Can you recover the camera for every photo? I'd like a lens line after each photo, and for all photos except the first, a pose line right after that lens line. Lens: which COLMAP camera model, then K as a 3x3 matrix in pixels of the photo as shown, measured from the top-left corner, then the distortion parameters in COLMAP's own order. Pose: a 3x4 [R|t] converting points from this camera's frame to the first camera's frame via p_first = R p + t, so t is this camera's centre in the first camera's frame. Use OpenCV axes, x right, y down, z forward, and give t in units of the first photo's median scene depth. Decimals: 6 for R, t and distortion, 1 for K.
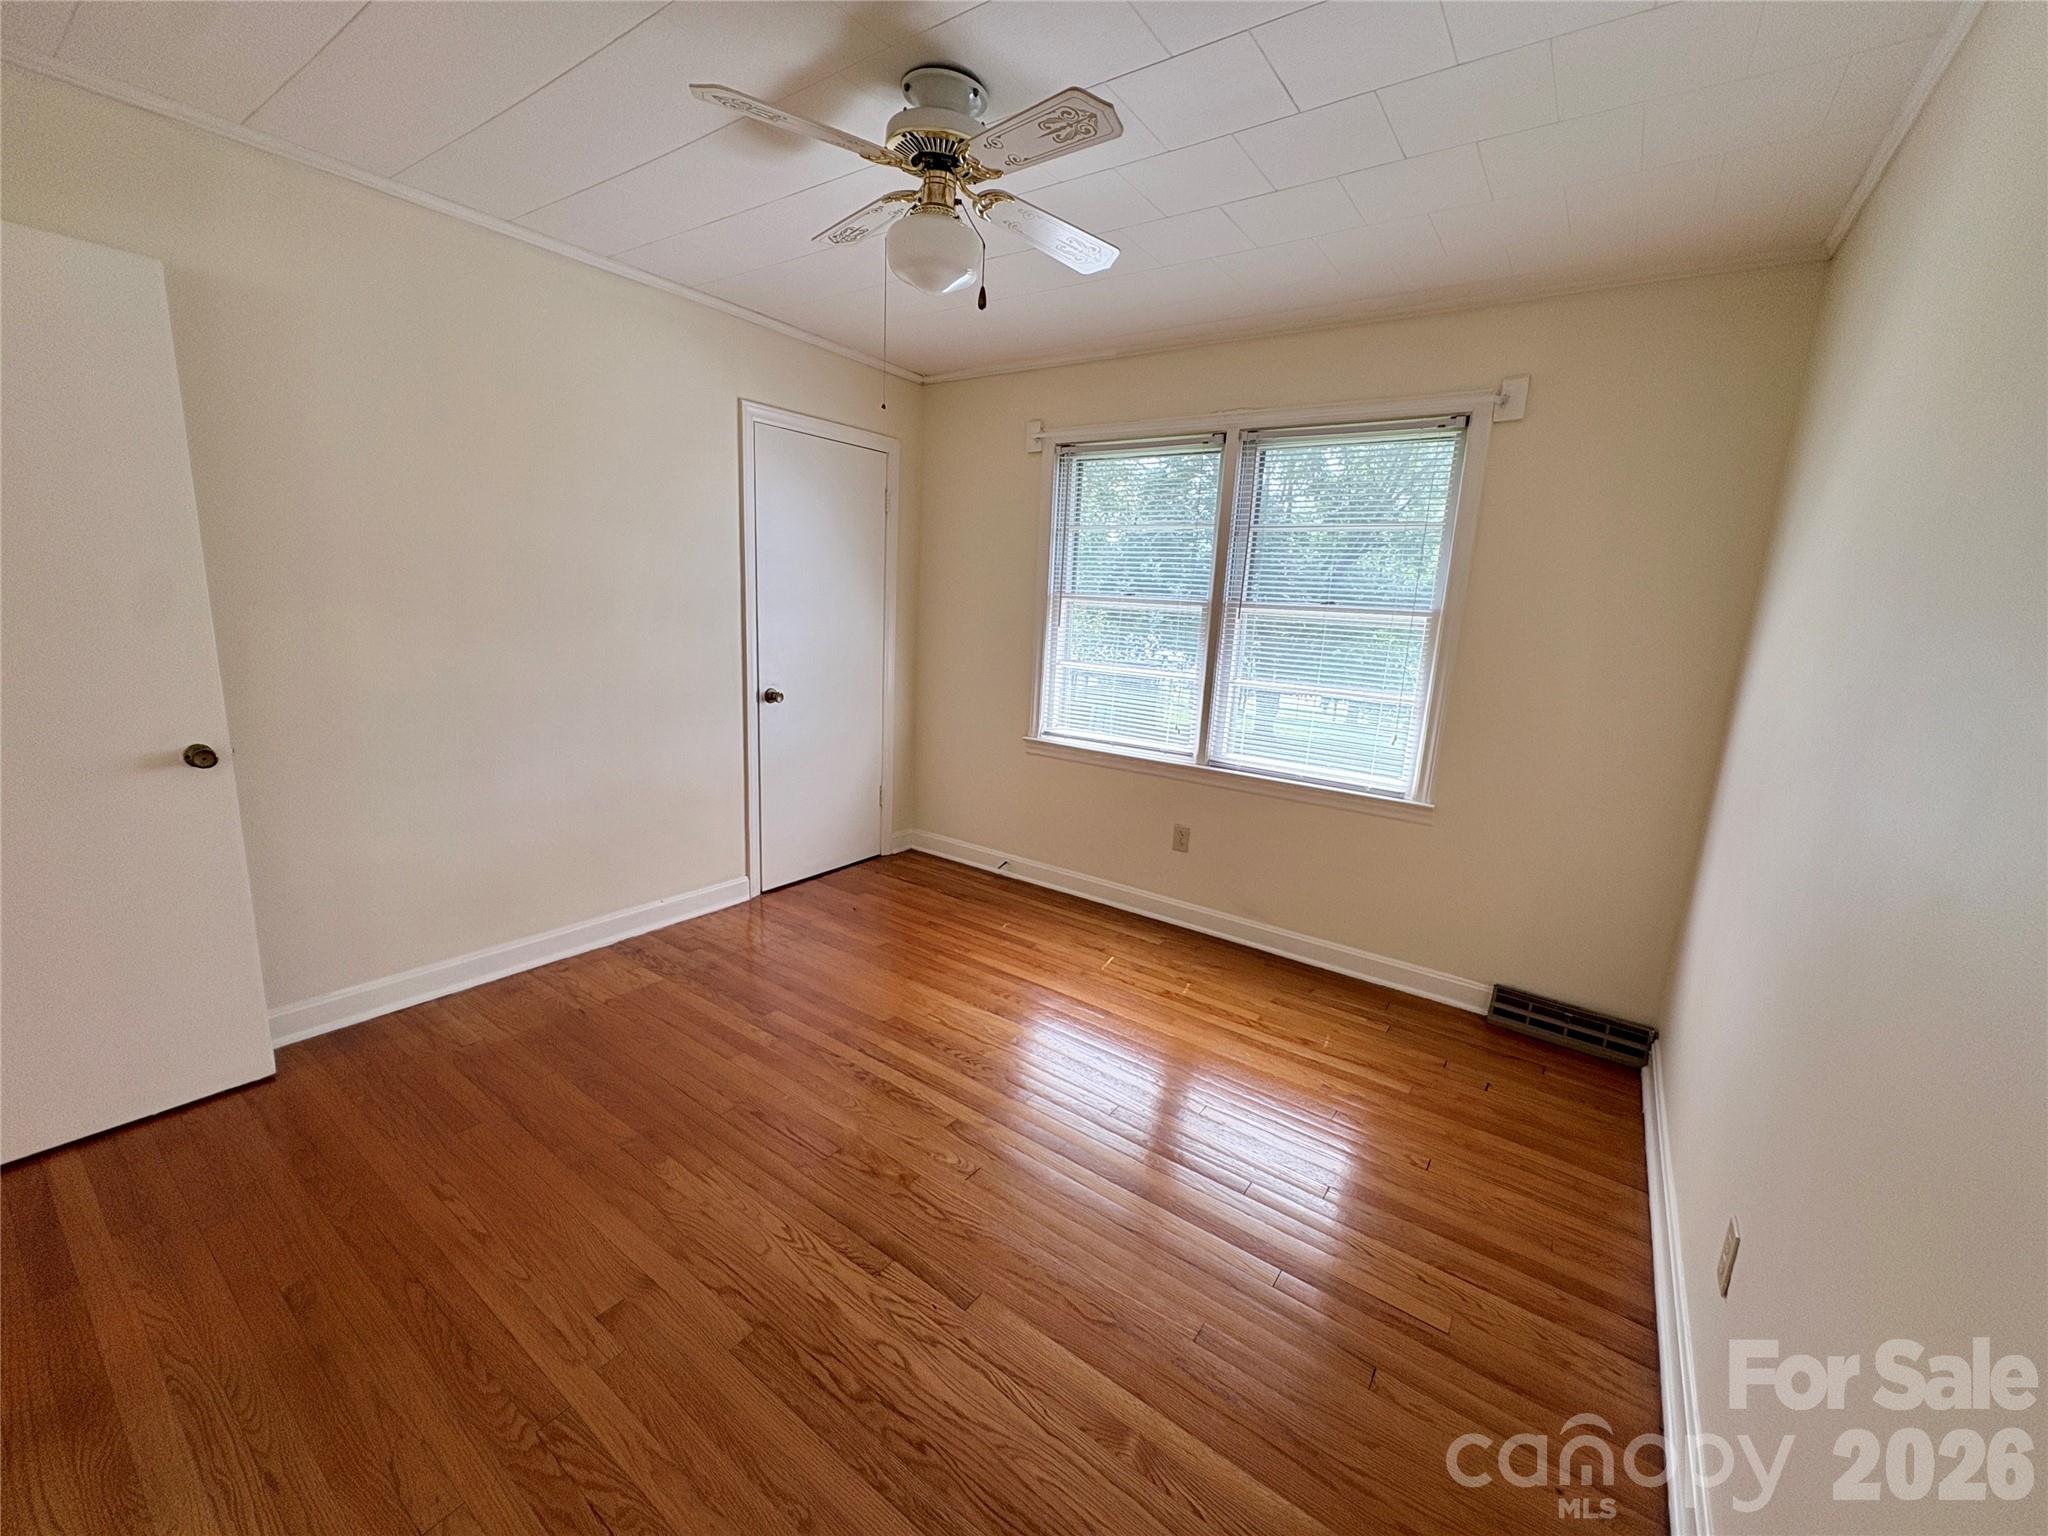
lens RADIAL K [[820.7, 0, 1024.0], [0, 820.7, 768.0], [0, 0, 1]] dist [0.000204, 0.000147]
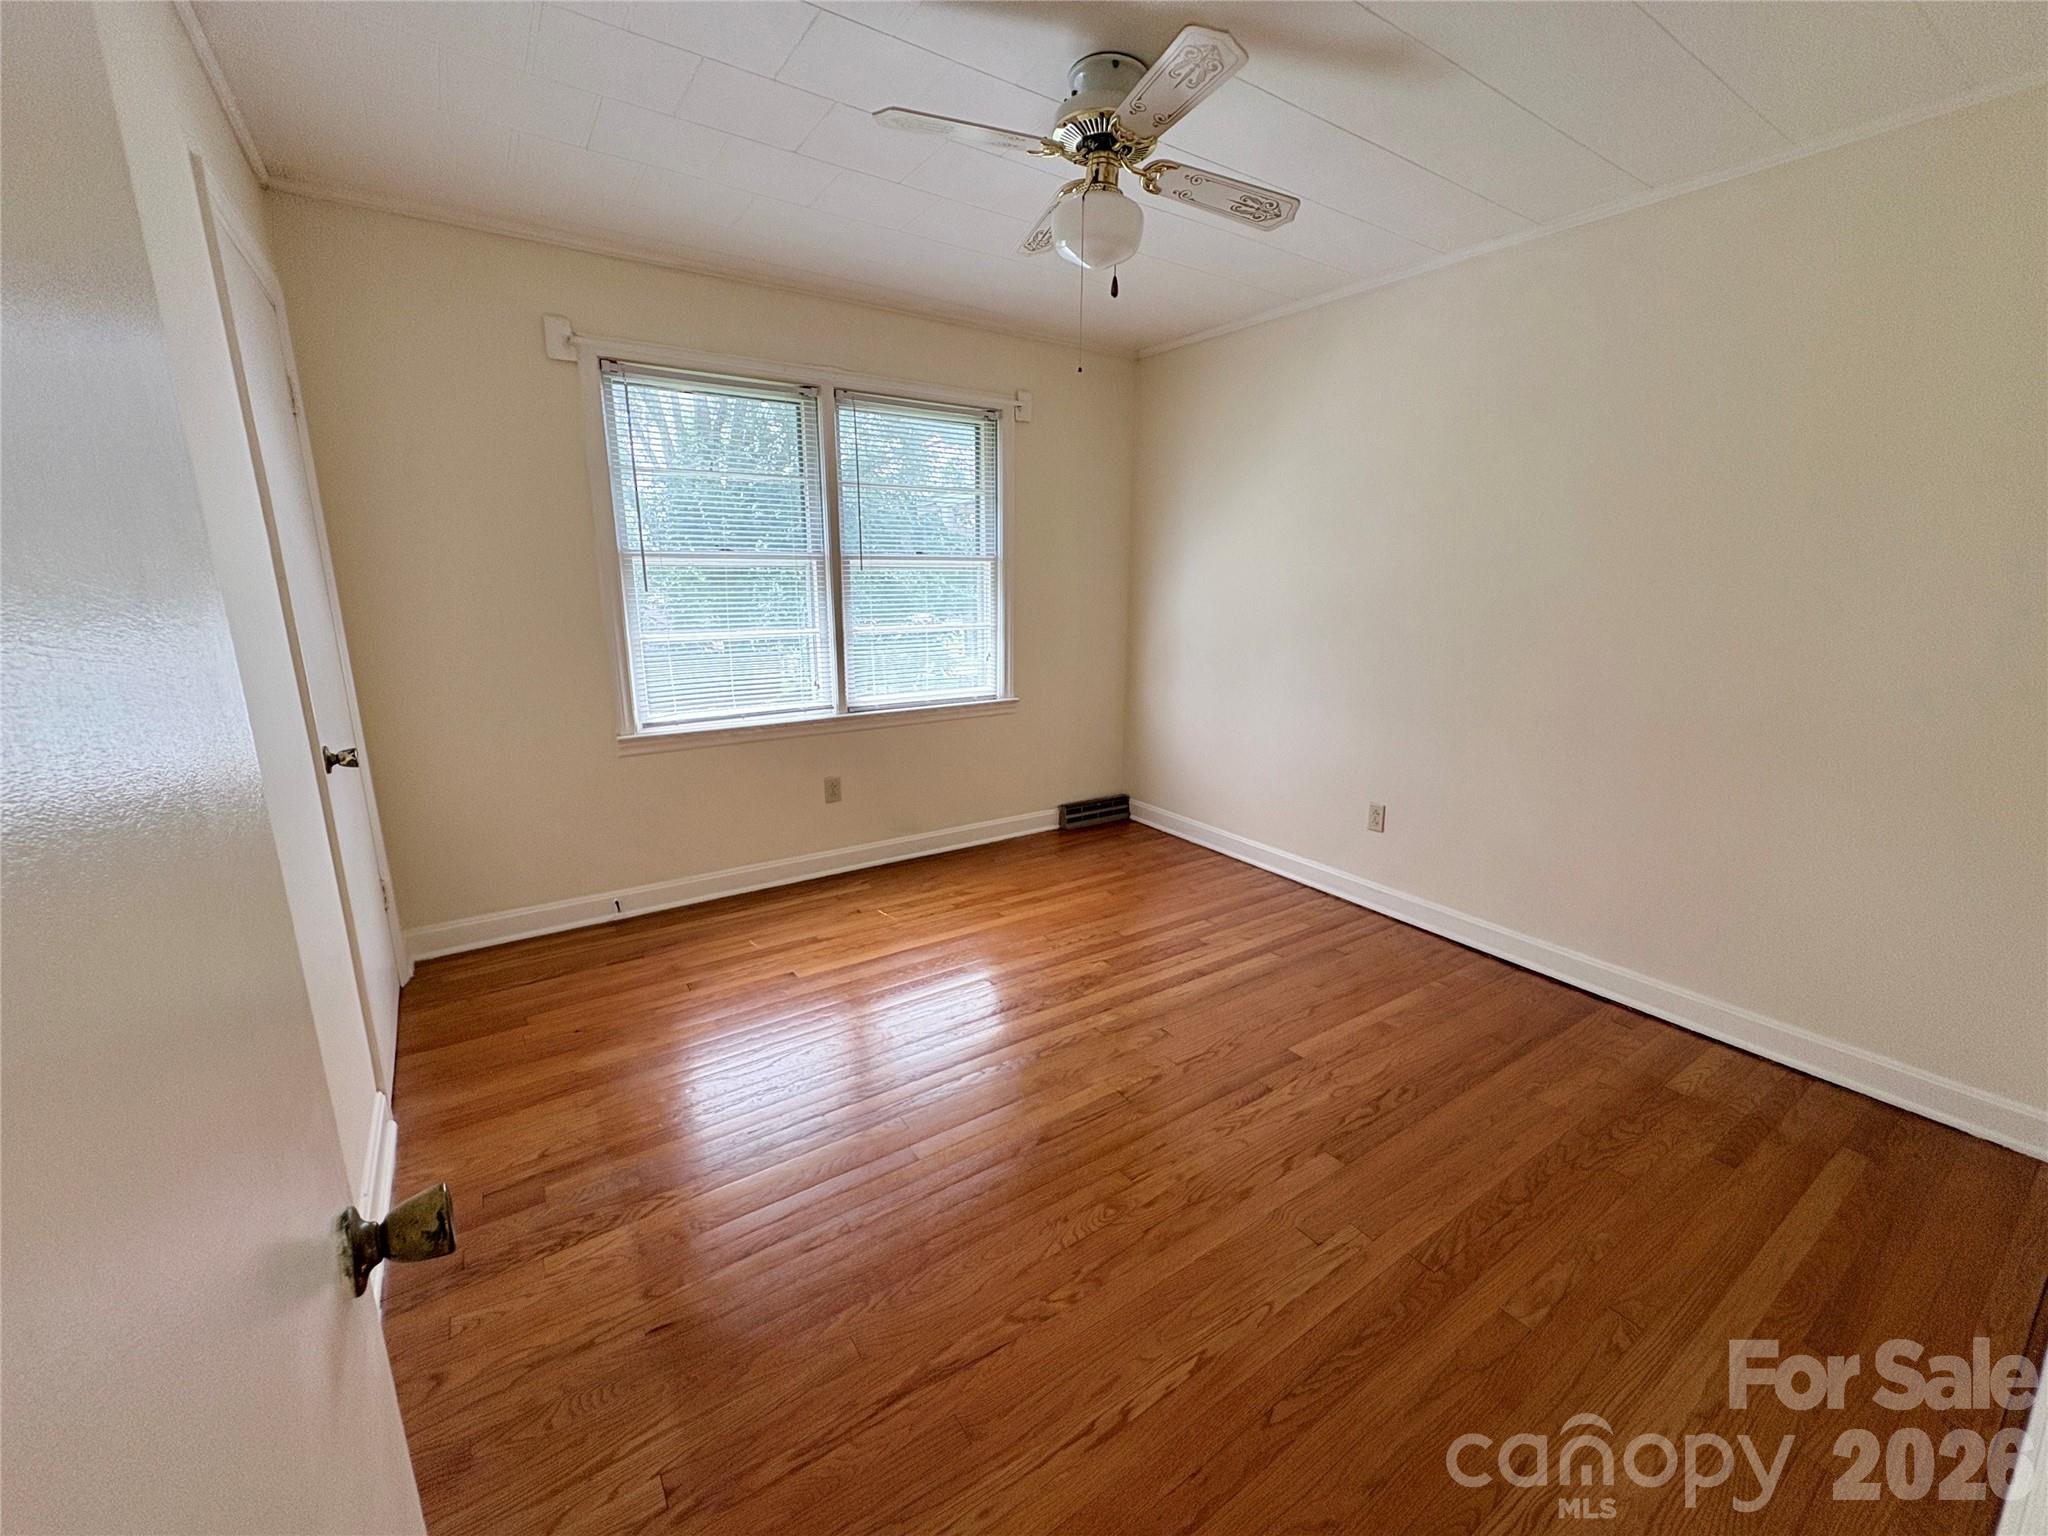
lens RADIAL K [[826.1, 0, 1027.8], [0, 826.1, 765.2], [0, 0, 1]] dist [0.000660, 0.000258]
pose [[0.339696, -0.260342, 0.903786, -0.700923], [0.202808, 0.958597, 0.199904, -0.107964], [-0.918409, 0.115388, 0.378431, 0.415442]]
